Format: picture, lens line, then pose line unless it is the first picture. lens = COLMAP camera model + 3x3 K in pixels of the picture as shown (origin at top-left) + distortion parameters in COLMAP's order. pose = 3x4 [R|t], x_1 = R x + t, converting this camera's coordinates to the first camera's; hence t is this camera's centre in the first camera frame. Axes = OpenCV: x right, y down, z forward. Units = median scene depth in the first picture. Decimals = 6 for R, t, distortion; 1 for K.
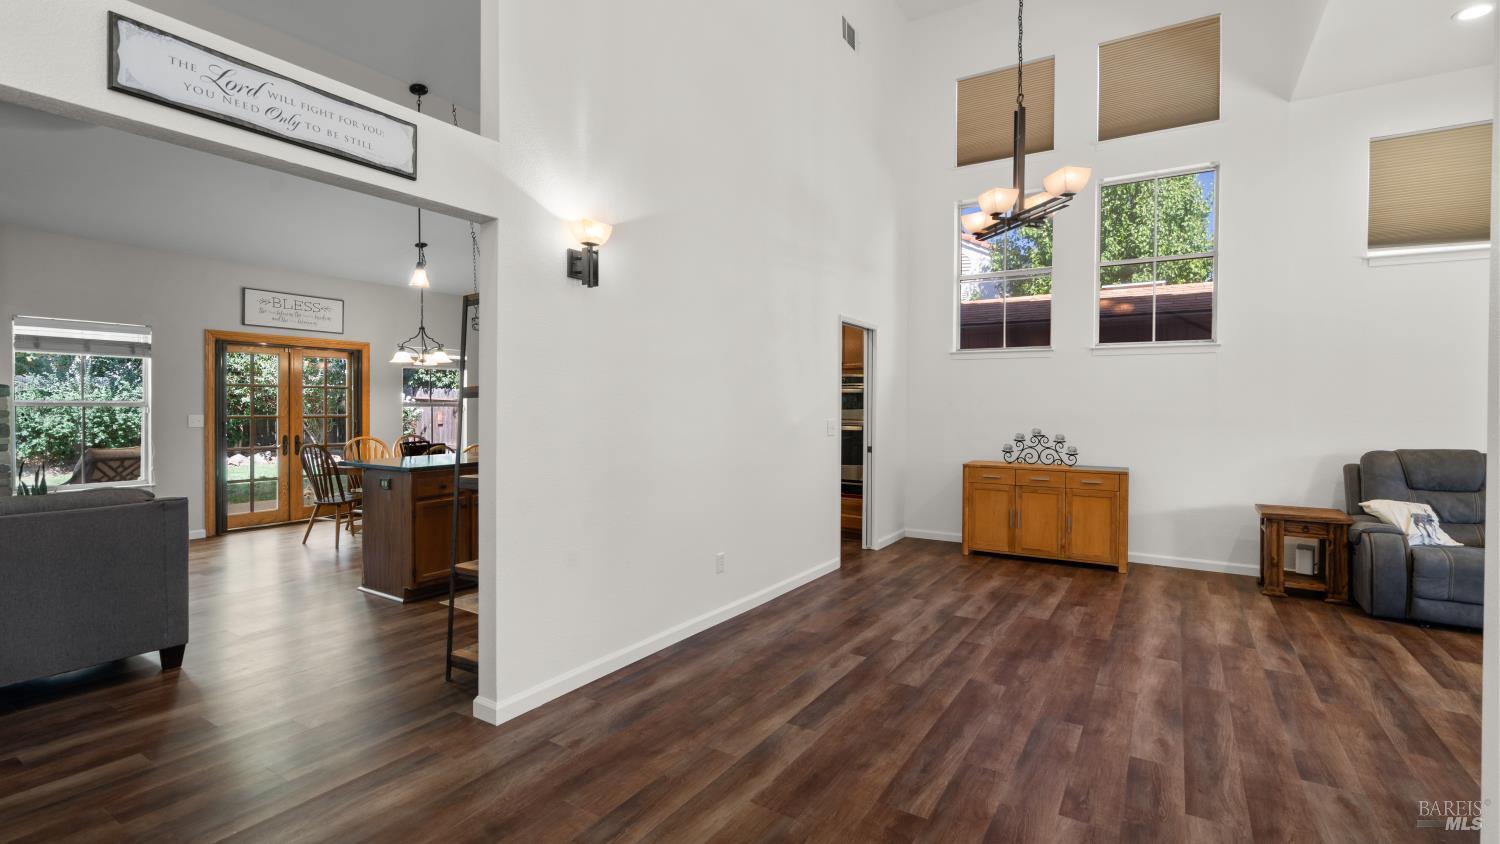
lens RADIAL K [[684.4, 0, 753.4], [0, 684.4, 412.4], [0, 0, 1]] dist [-0.001292, 0.001887]
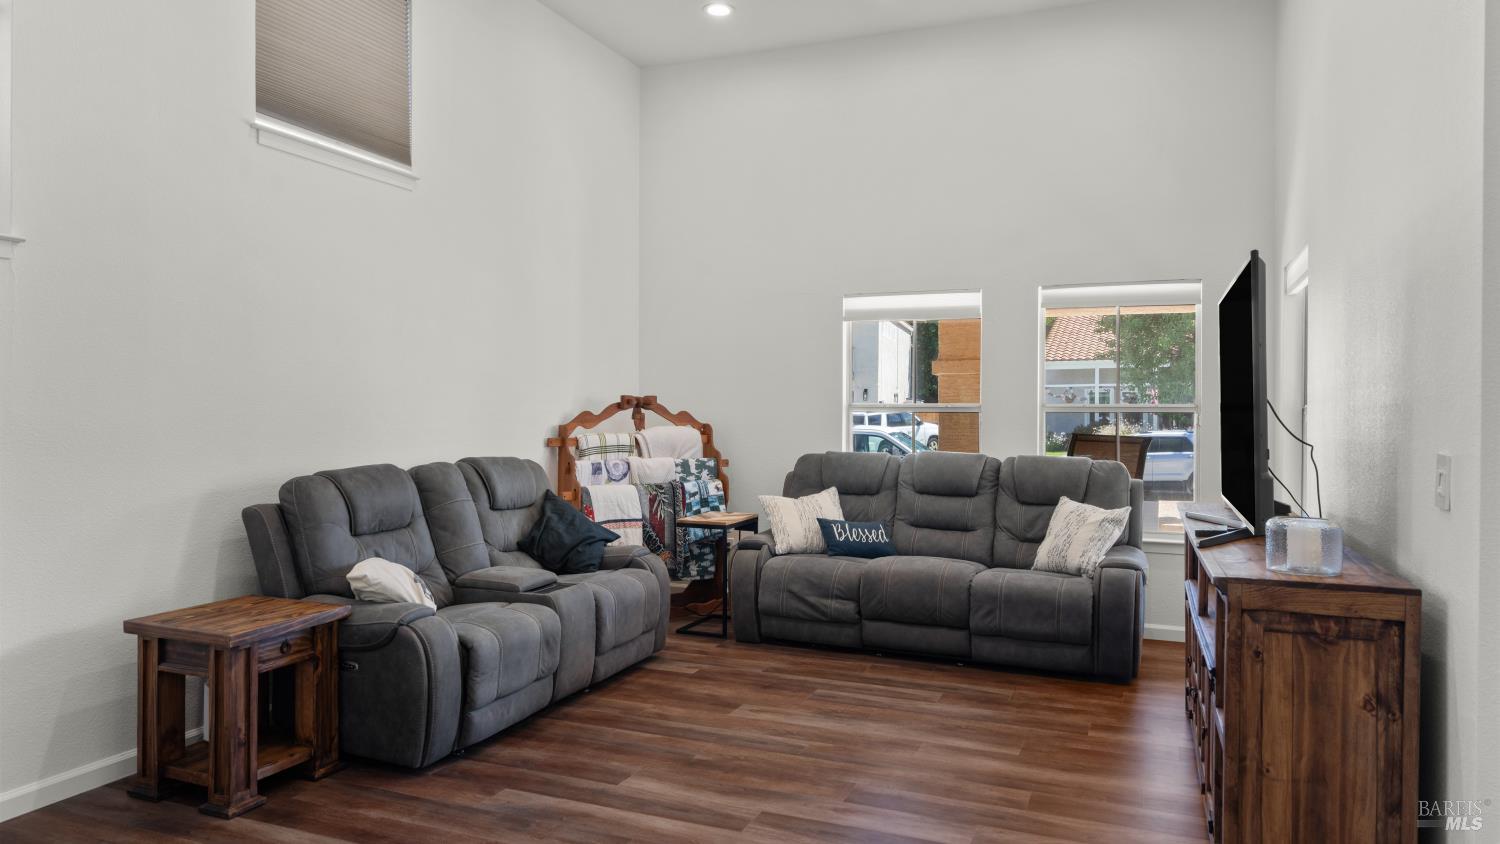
lens RADIAL K [[977.7, 0, 746.3], [0, 977.7, 408.9], [0, 0, 1]] dist [0.020561, 0.000450]
pose [[-0.154932, -0.011039, 0.987863, 0.089313], [0.002622, 0.999929, 0.011585, -0.013624], [-0.987922, 0.004385, -0.154892, 1.215504]]
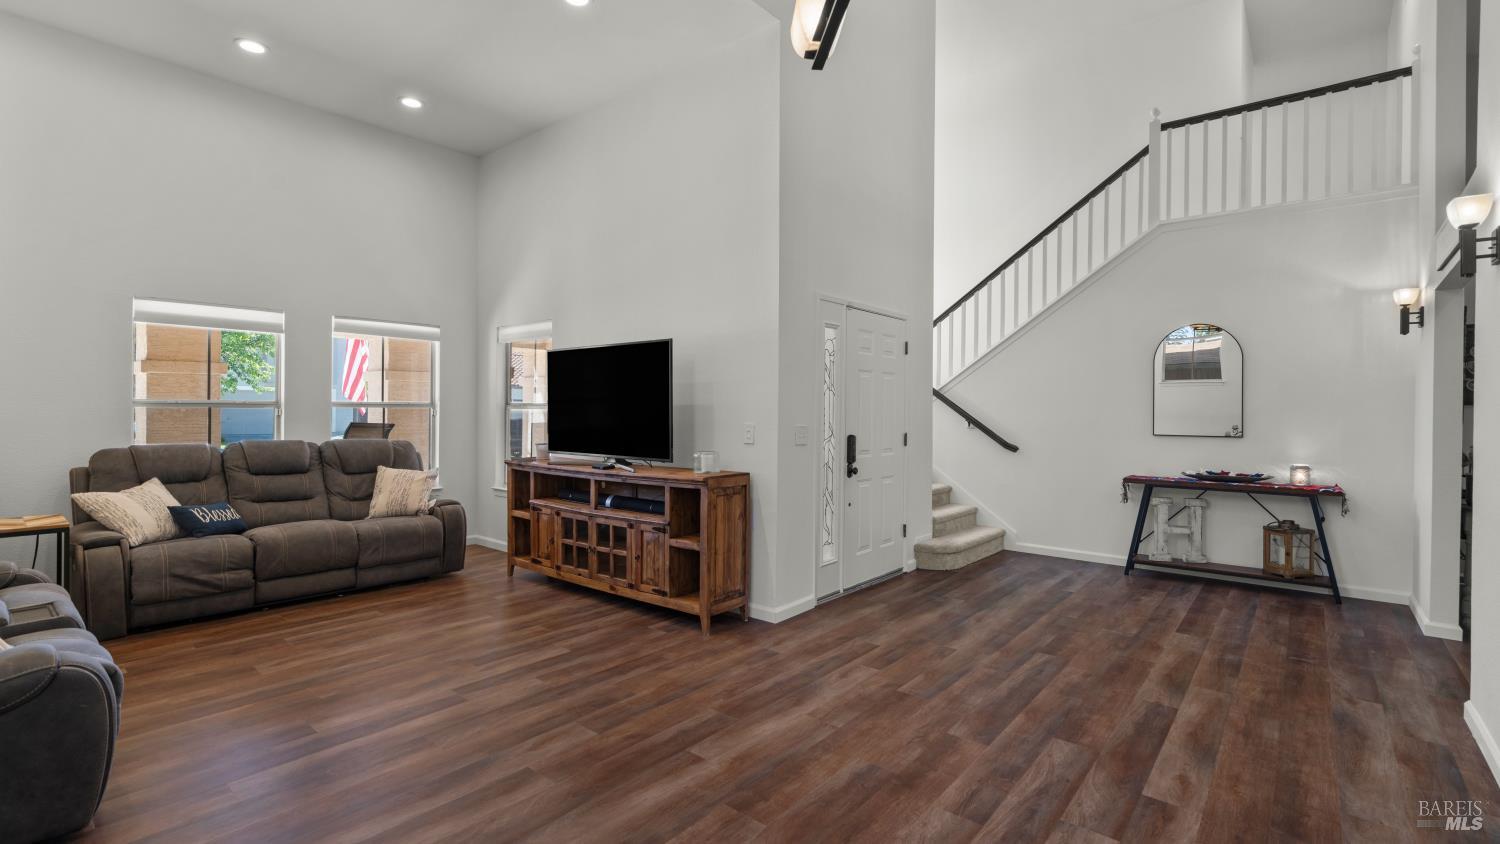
lens RADIAL K [[684.4, 0, 747.3], [0, 684.4, 414.5], [0, 0, 1]] dist [-0.001292, 0.001887]
pose [[-0.990615, -0.018028, 0.135488, 0.539921], [-0.015833, 0.999726, 0.017256, -0.014135], [-0.135762, 0.014949, -0.990629, 1.997900]]
